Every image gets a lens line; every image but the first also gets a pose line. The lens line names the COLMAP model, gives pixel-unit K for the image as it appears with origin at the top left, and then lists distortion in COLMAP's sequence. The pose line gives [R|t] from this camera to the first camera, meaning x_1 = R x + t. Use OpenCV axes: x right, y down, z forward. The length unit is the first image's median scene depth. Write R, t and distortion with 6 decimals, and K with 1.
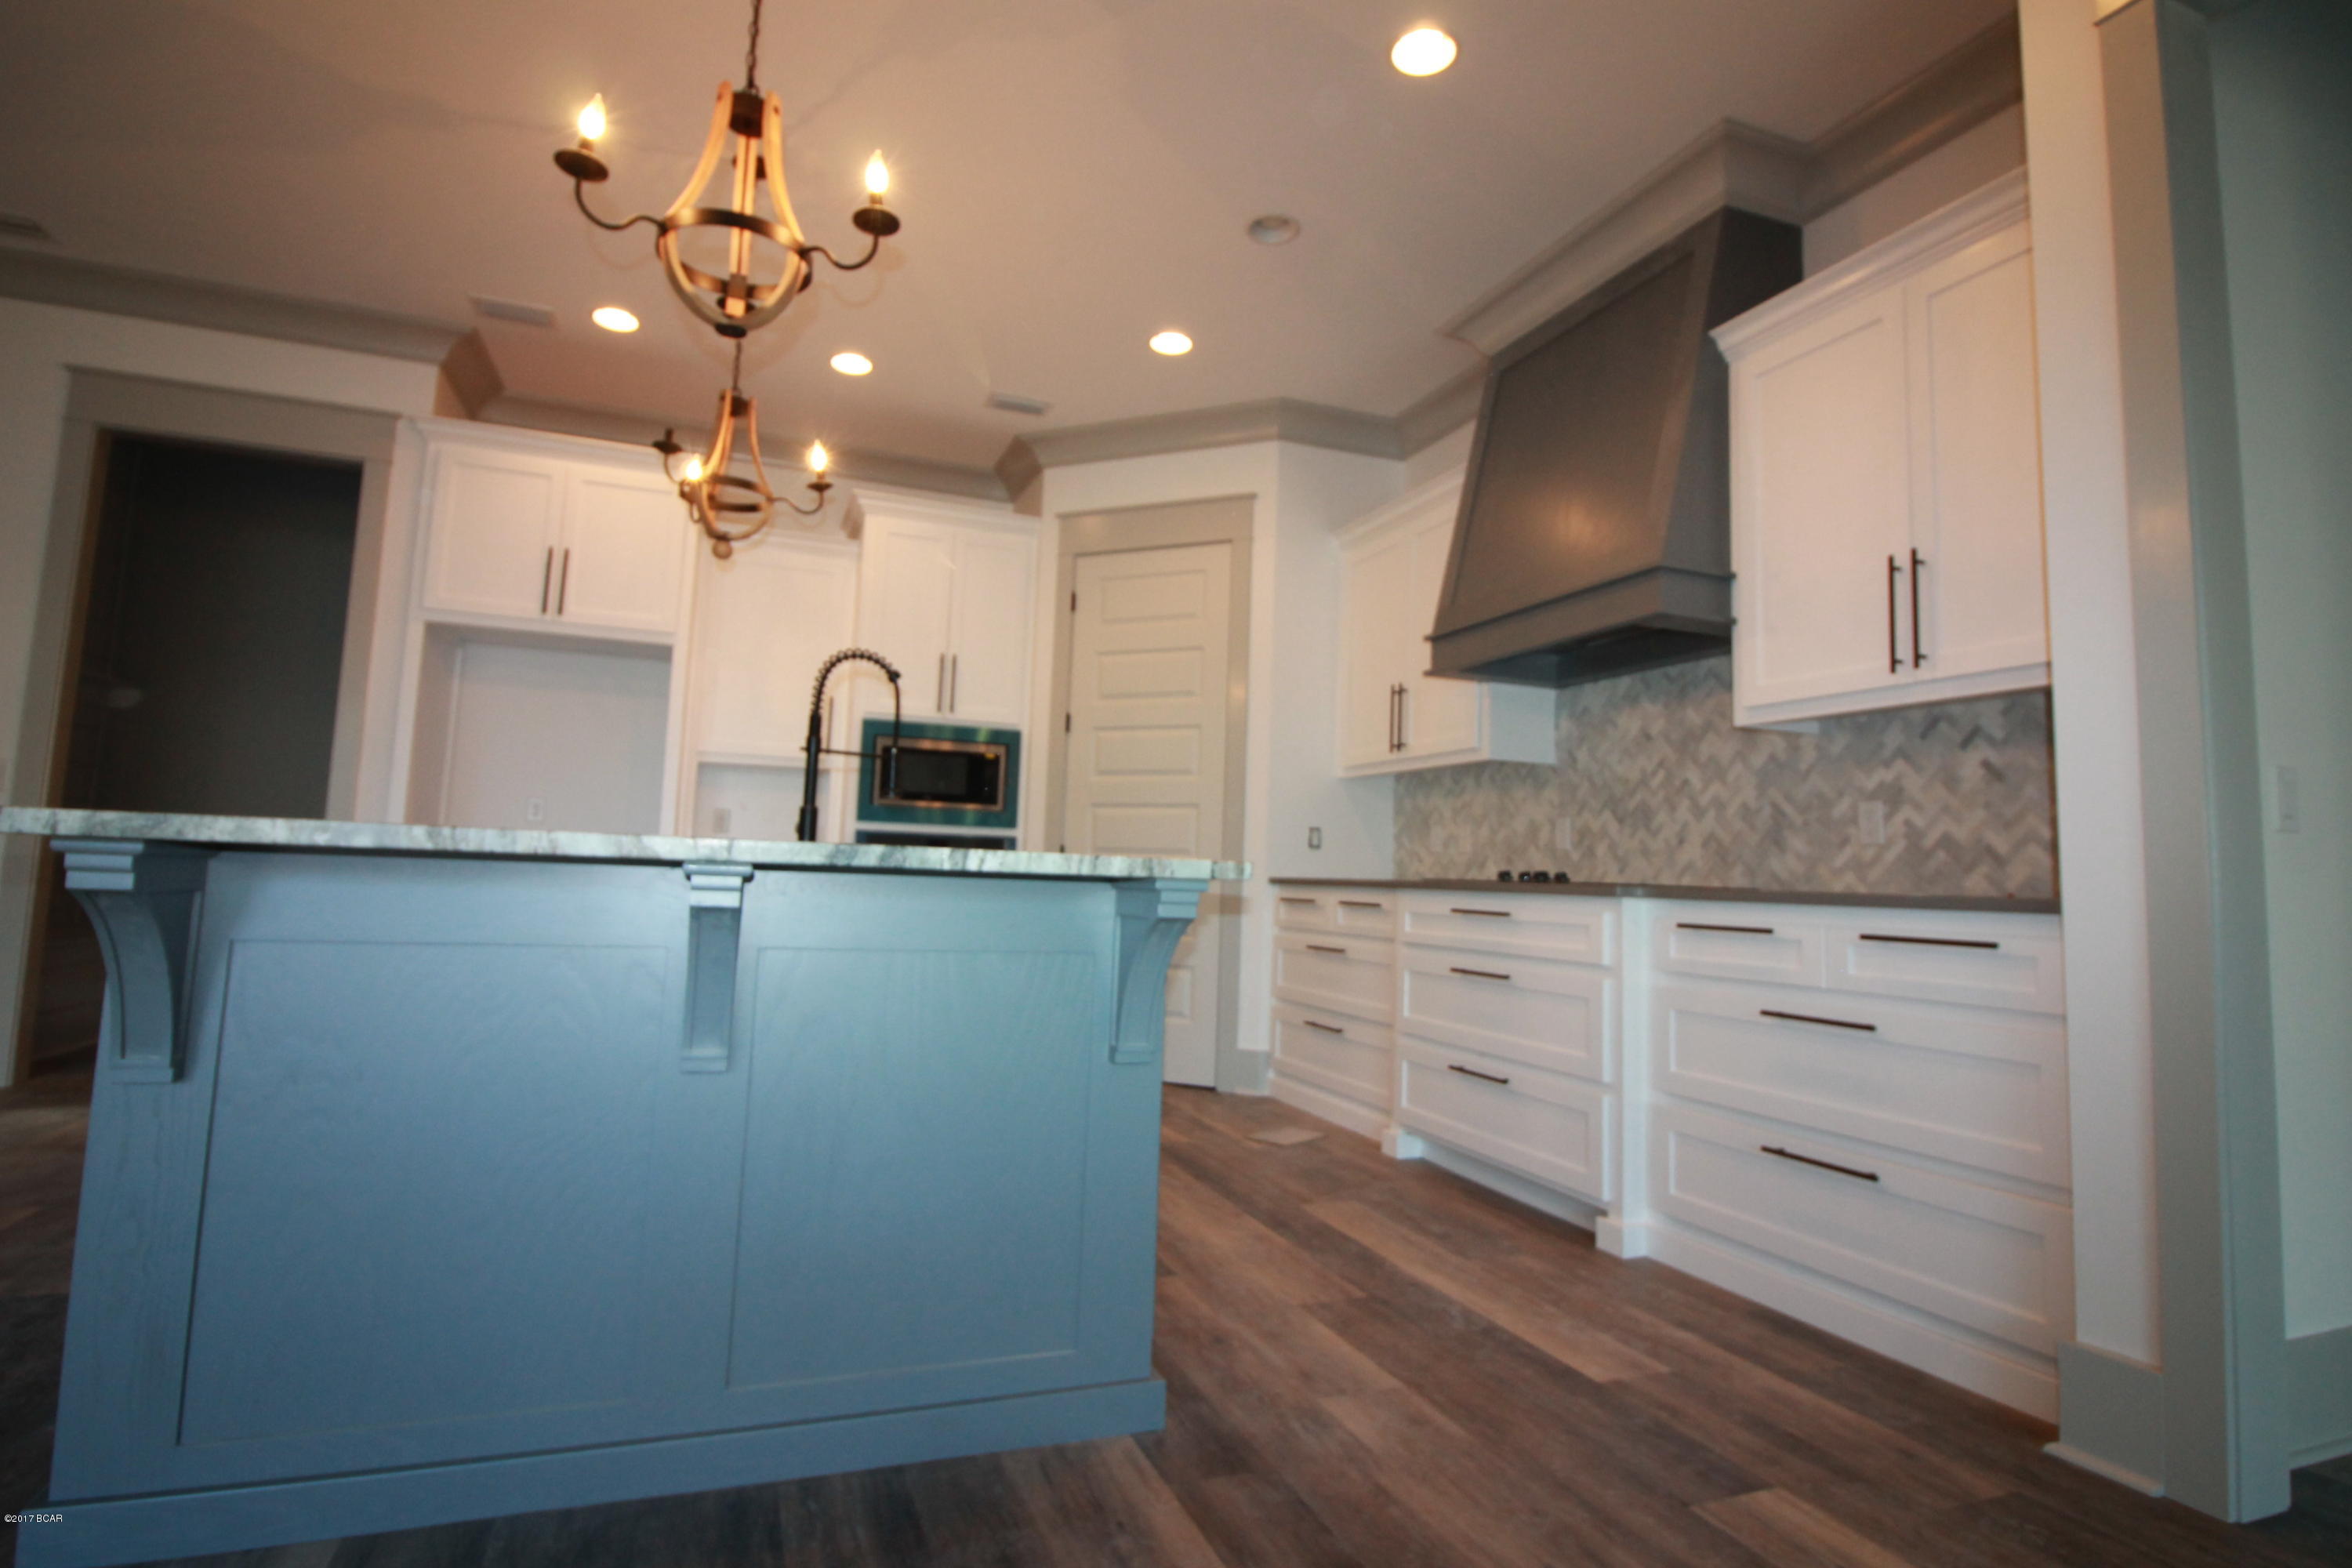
lens RADIAL K [[1158.5, 0, 1183.6], [0, 1158.5, 763.6], [0, 0, 1]] dist [-0.011575, -0.000245]
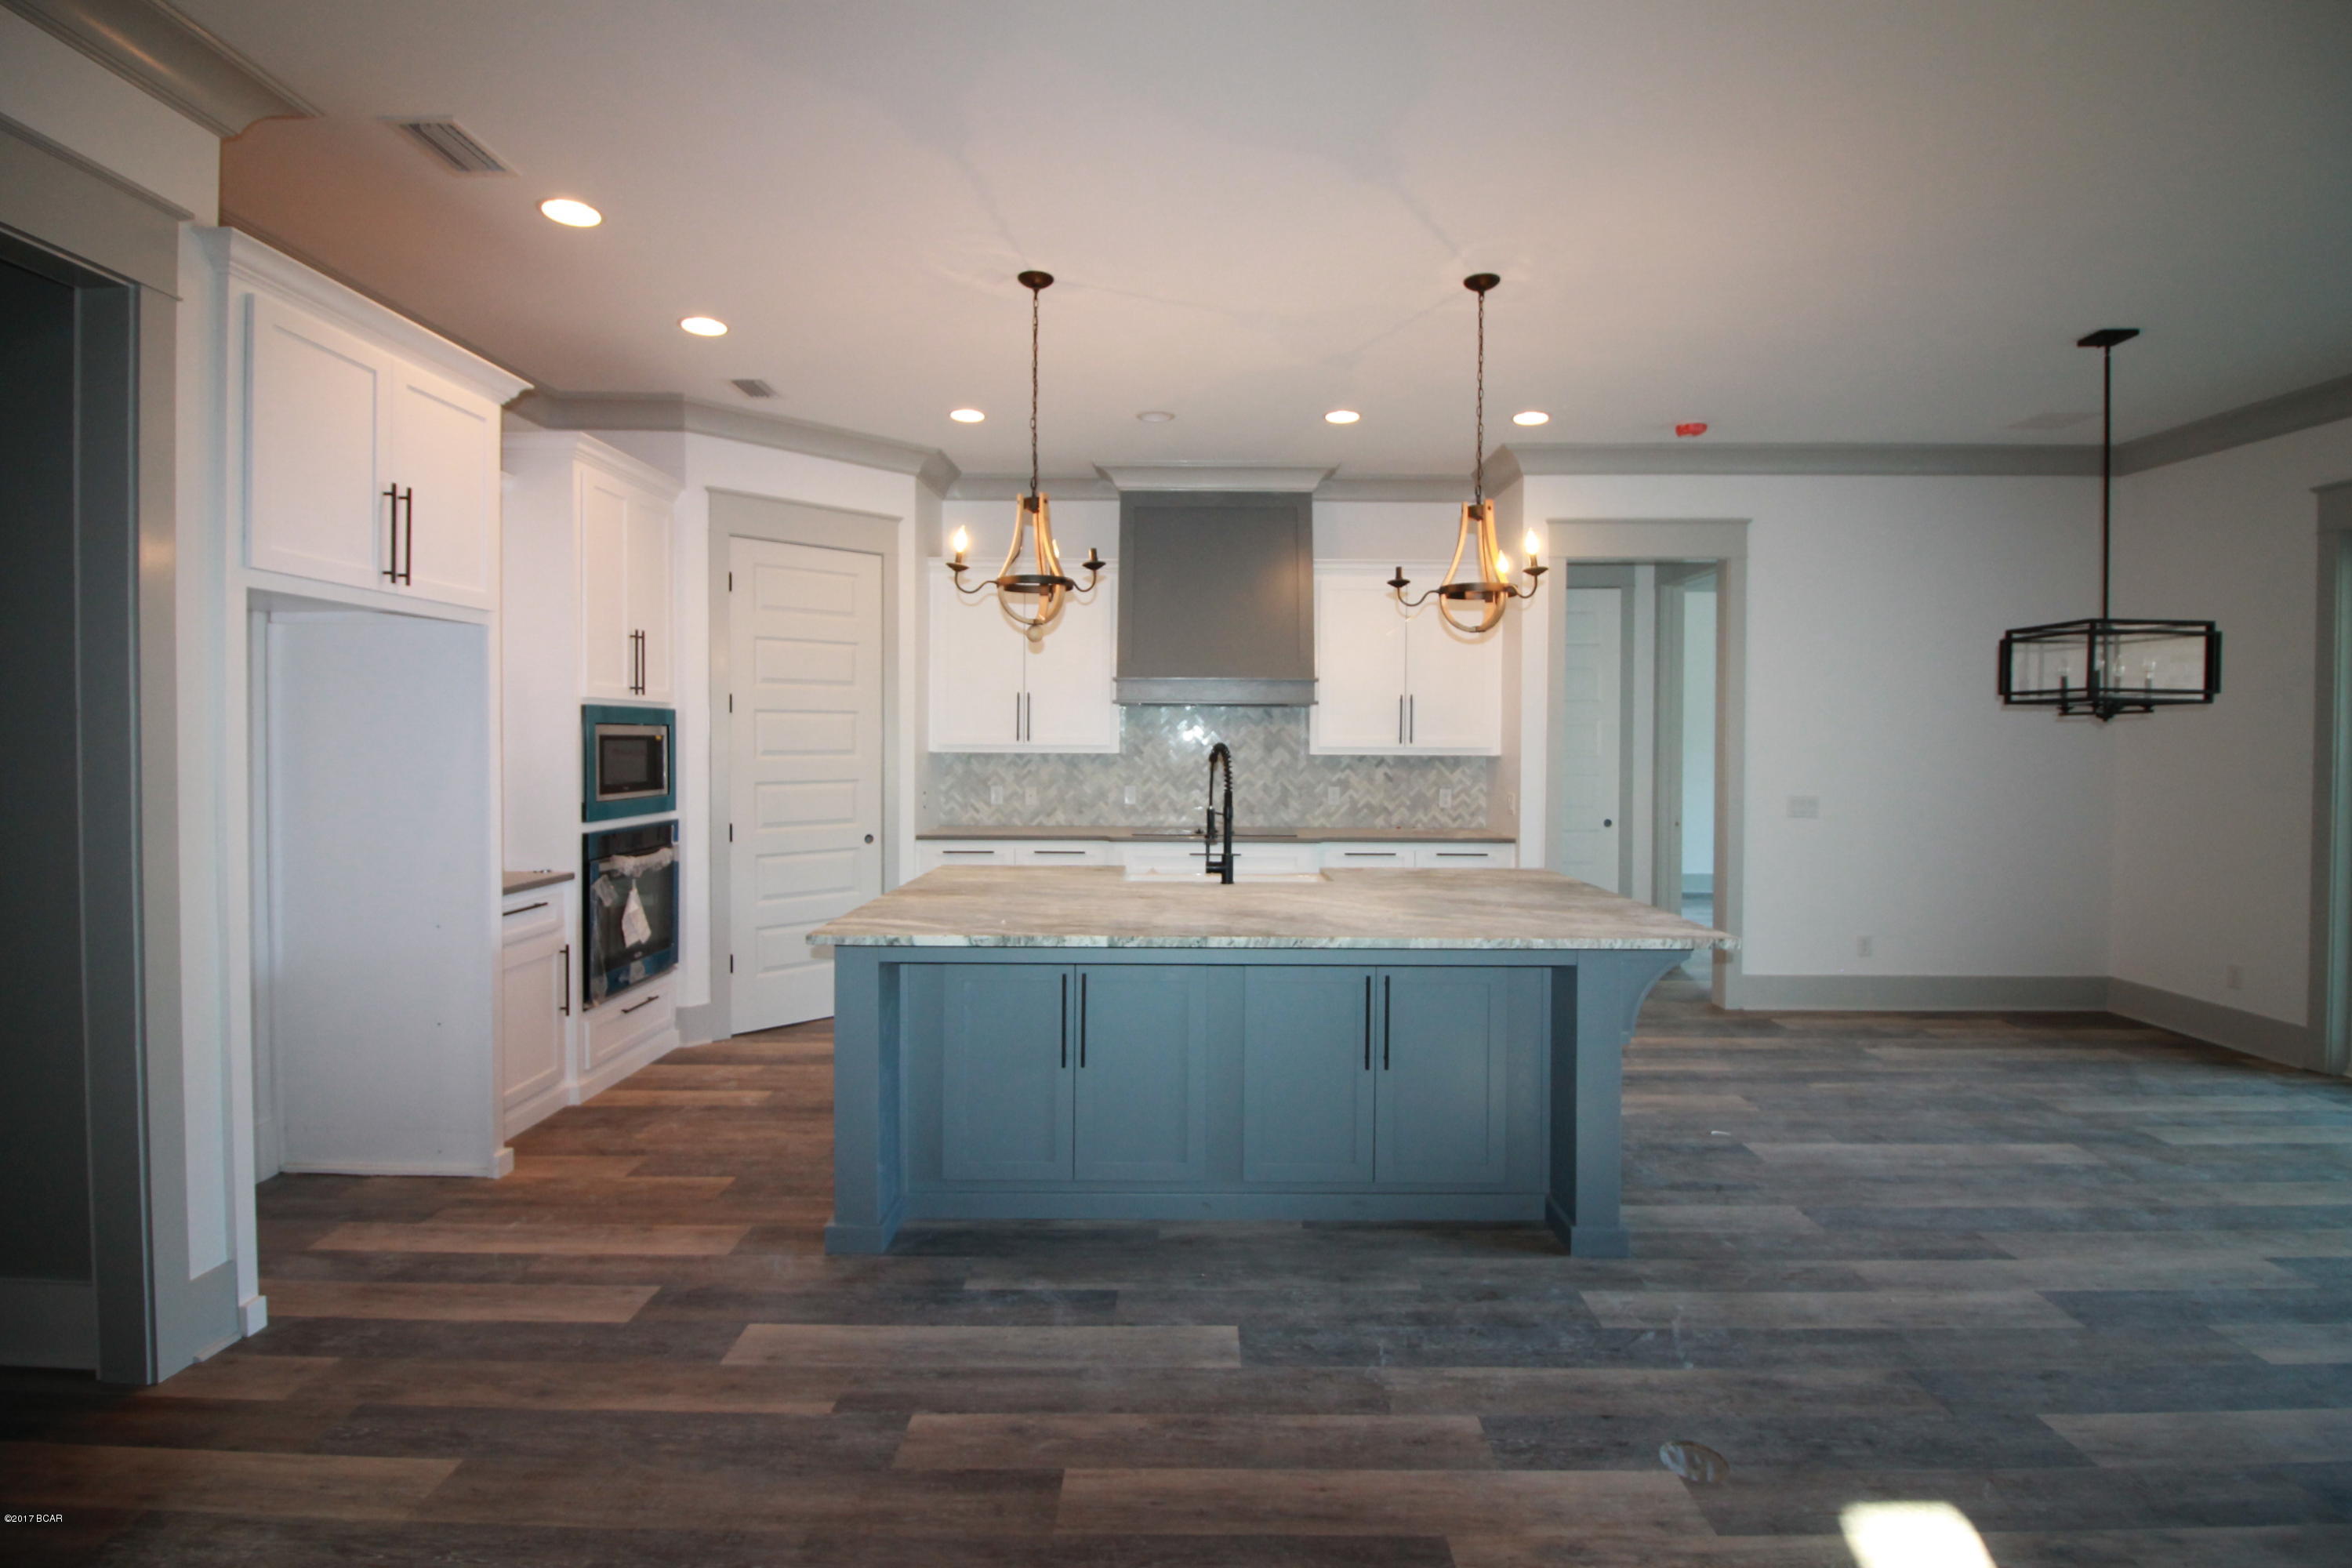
lens RADIAL K [[1091.6, 0, 1181.4], [0, 1091.6, 756.4], [0, 0, 1]] dist [0.000973, -0.014503]
pose [[0.375099, -0.049956, 0.925638, -1.112487], [-0.081951, 0.992850, 0.086792, -0.139380], [-0.923355, -0.108412, 0.368323, 0.368233]]
